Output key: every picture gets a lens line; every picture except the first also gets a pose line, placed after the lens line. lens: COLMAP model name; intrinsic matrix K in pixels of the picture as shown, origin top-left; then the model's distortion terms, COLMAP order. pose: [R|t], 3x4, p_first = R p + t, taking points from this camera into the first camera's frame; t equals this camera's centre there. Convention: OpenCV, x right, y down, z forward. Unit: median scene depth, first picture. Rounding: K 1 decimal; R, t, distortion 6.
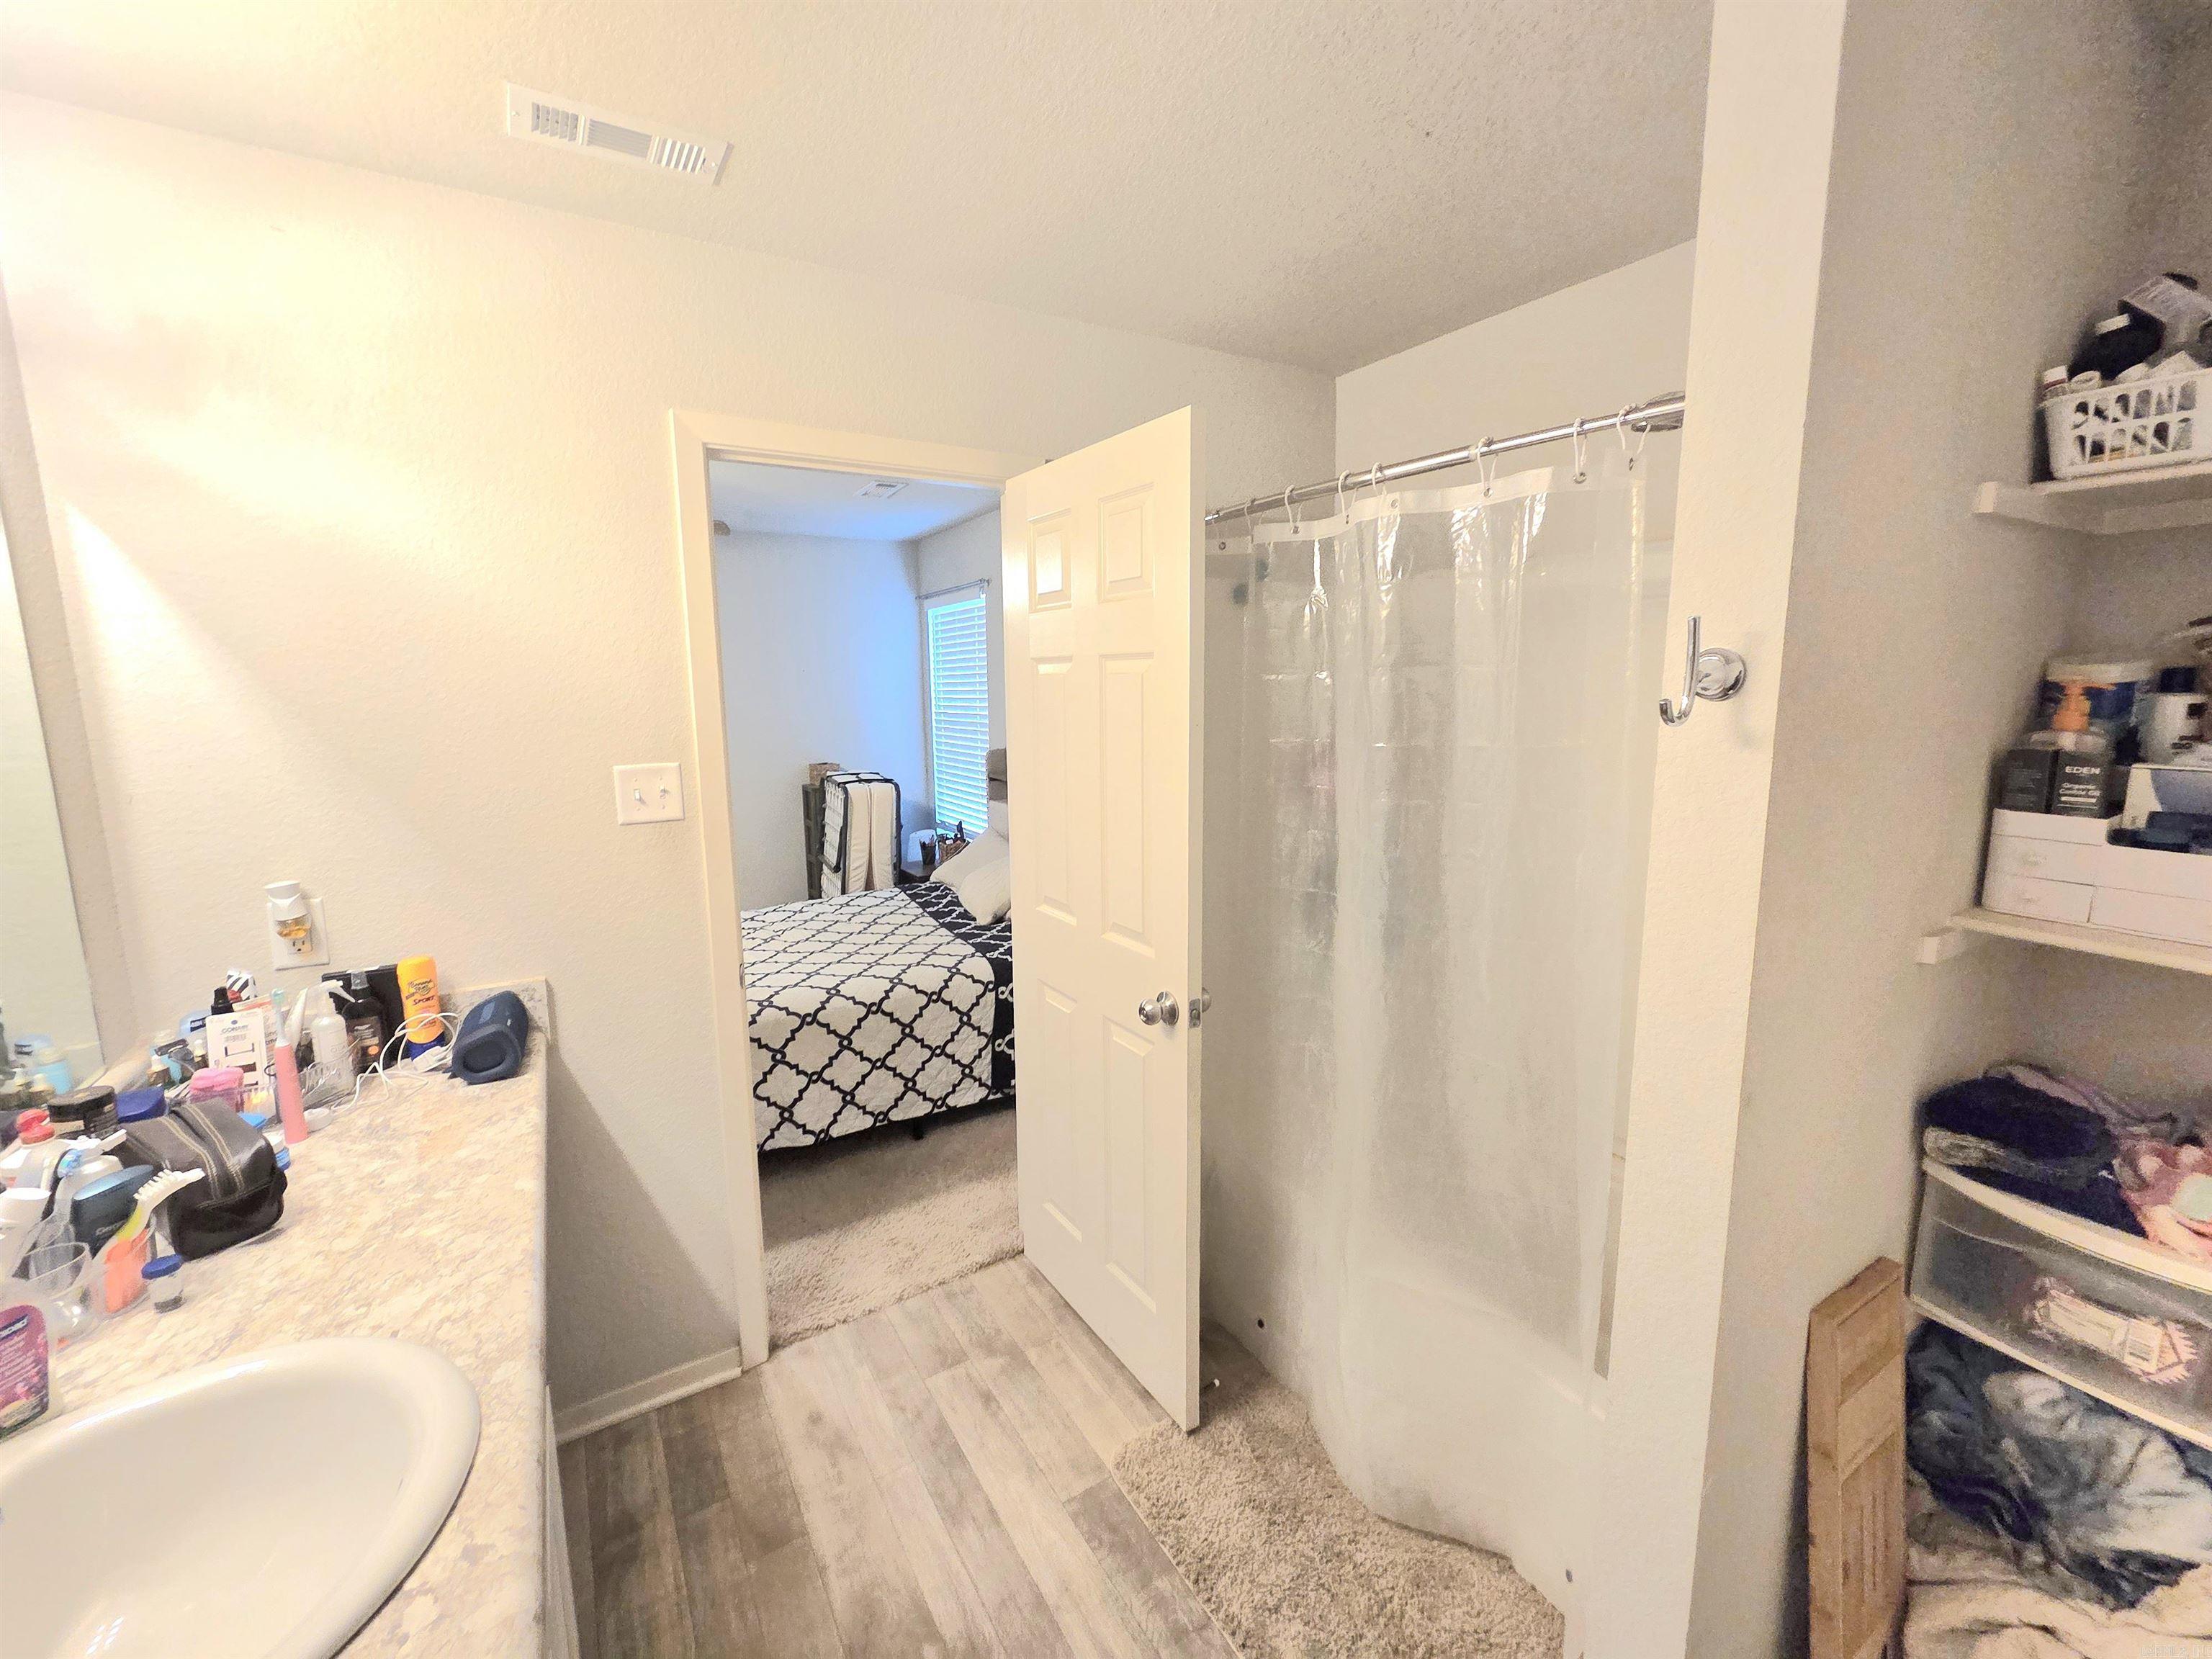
lens RADIAL K [[904.9, 0, 1102.5], [0, 904.9, 810.9], [0, 0, 1]] dist [0.002077, -0.001166]
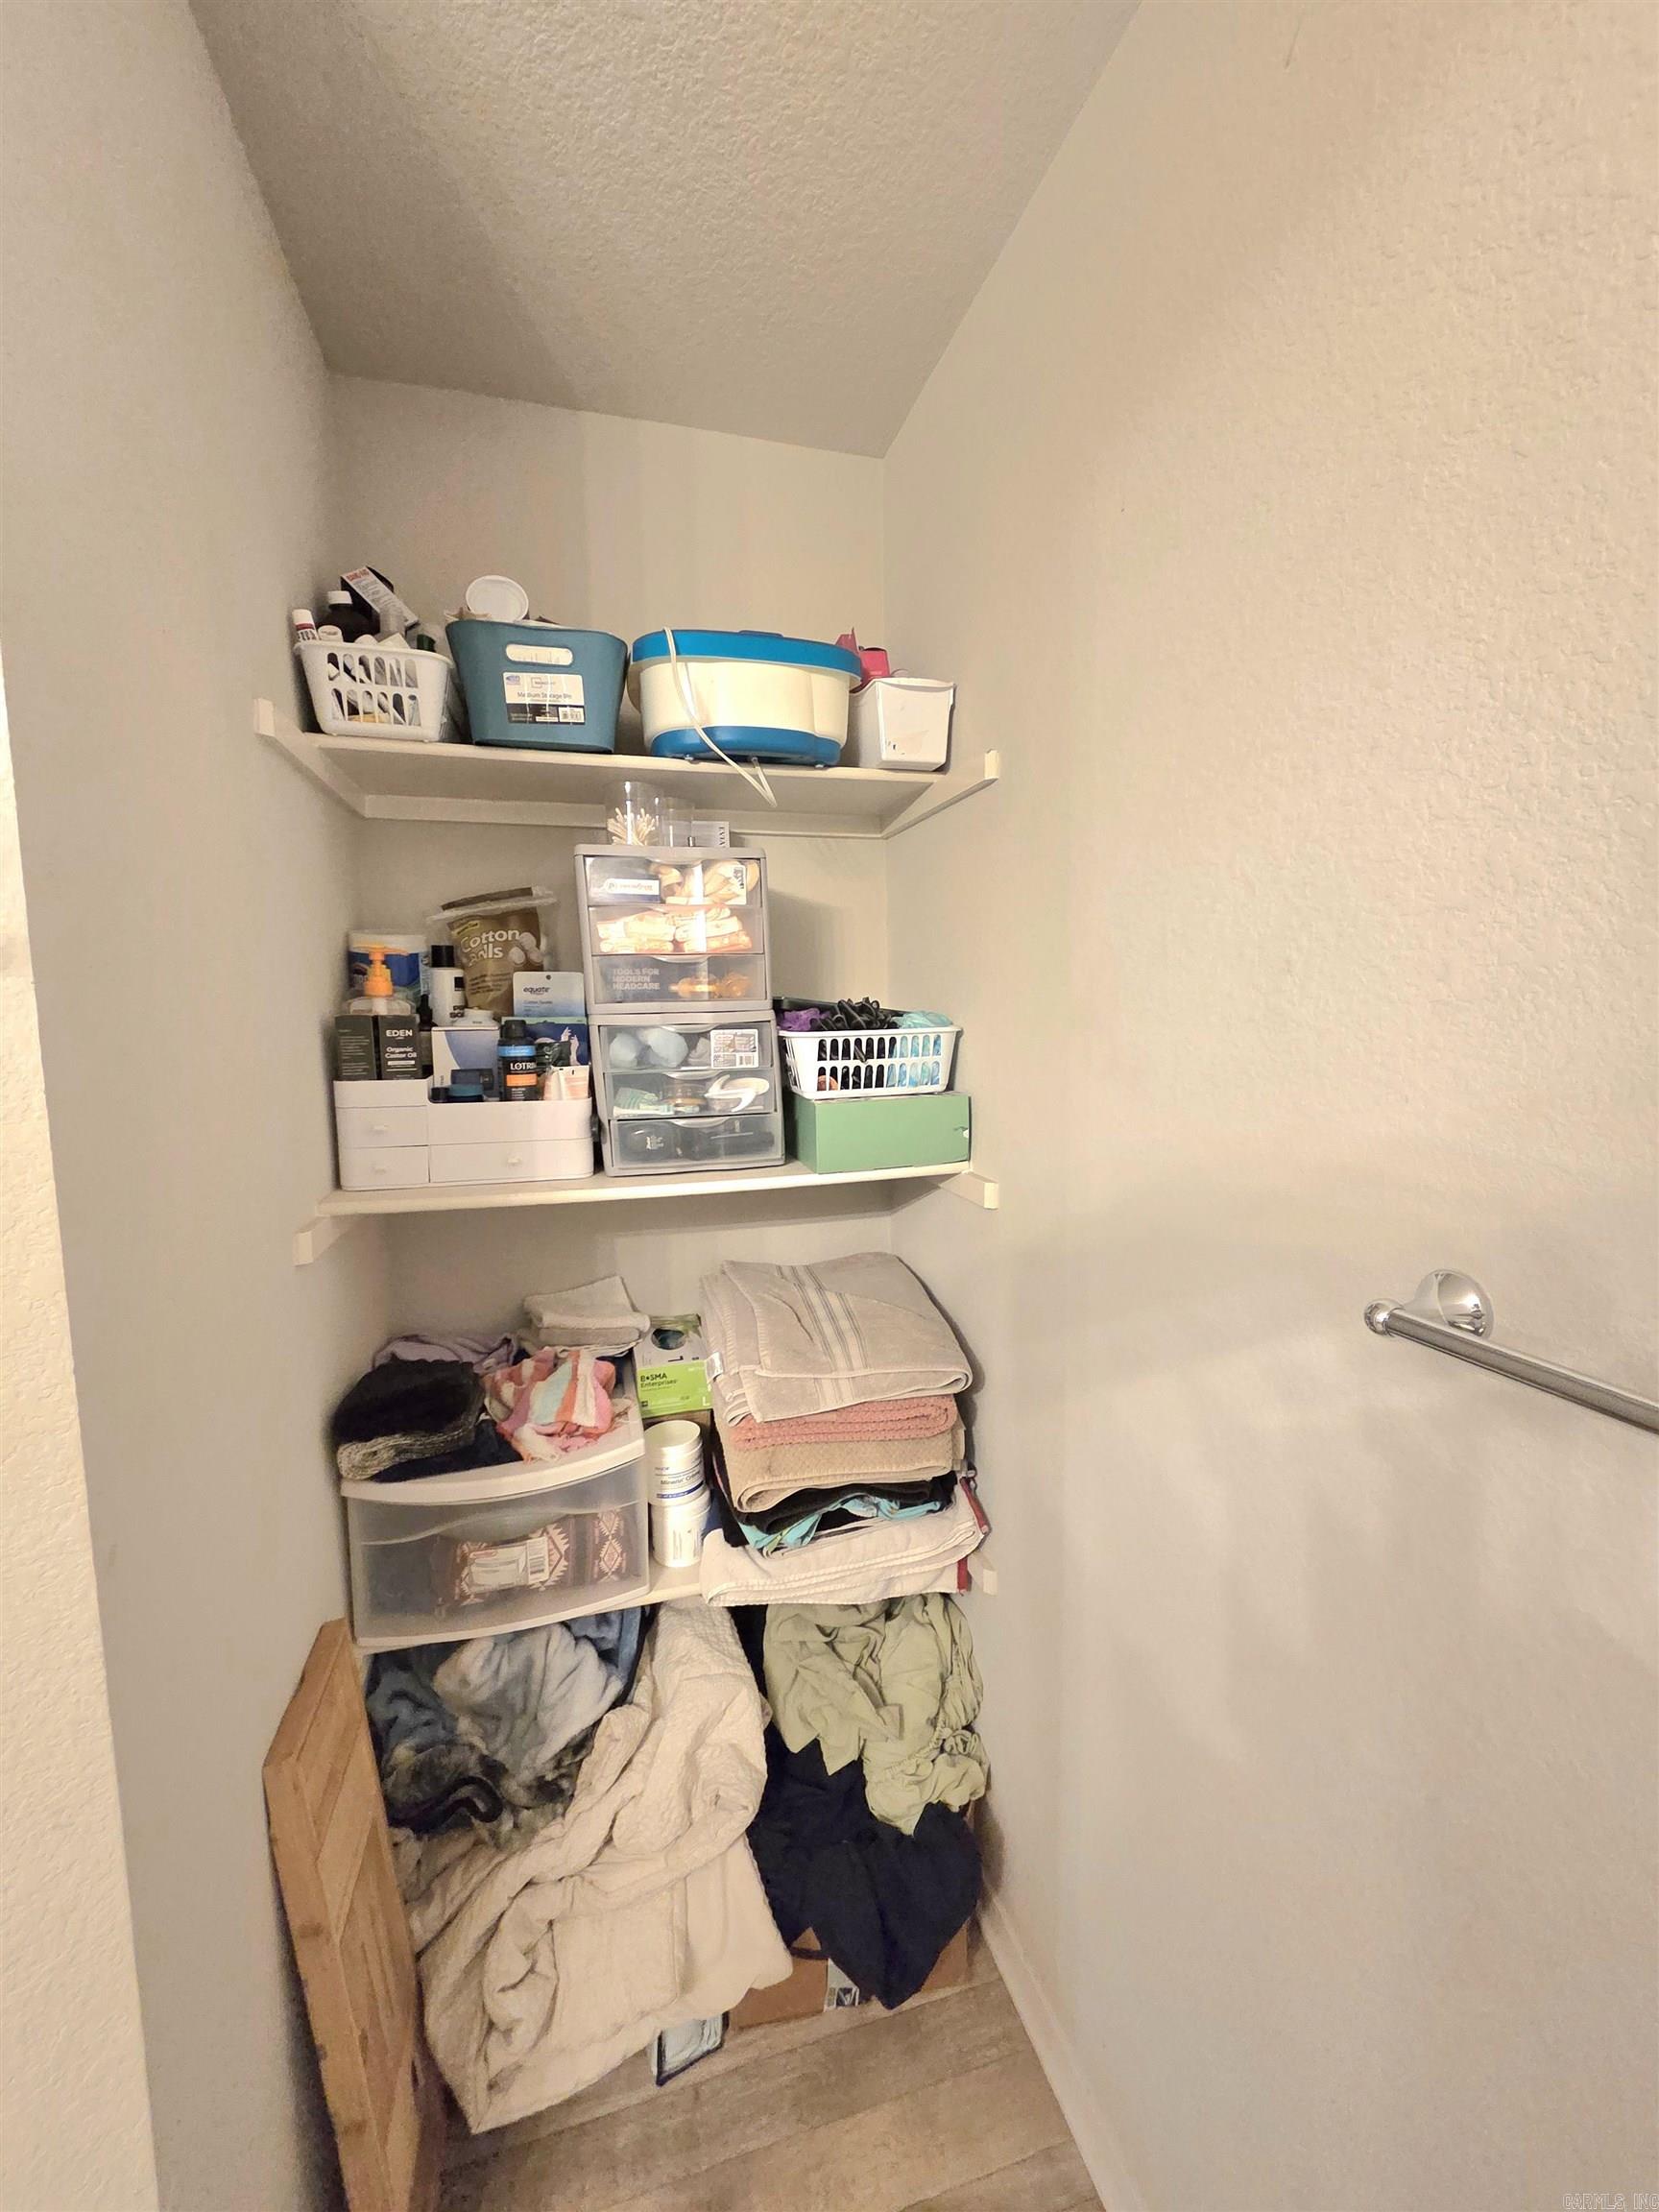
lens RADIAL K [[904.9, 0, 830.4], [0, 904.9, 1097.5], [0, 0, 1]] dist [0.002077, -0.001166]
pose [[0.261719, -0.084397, 0.961447, 0.237045], [0.158030, 0.986472, 0.043575, 0.055343], [-0.952119, 0.140533, 0.271516, 0.280012]]
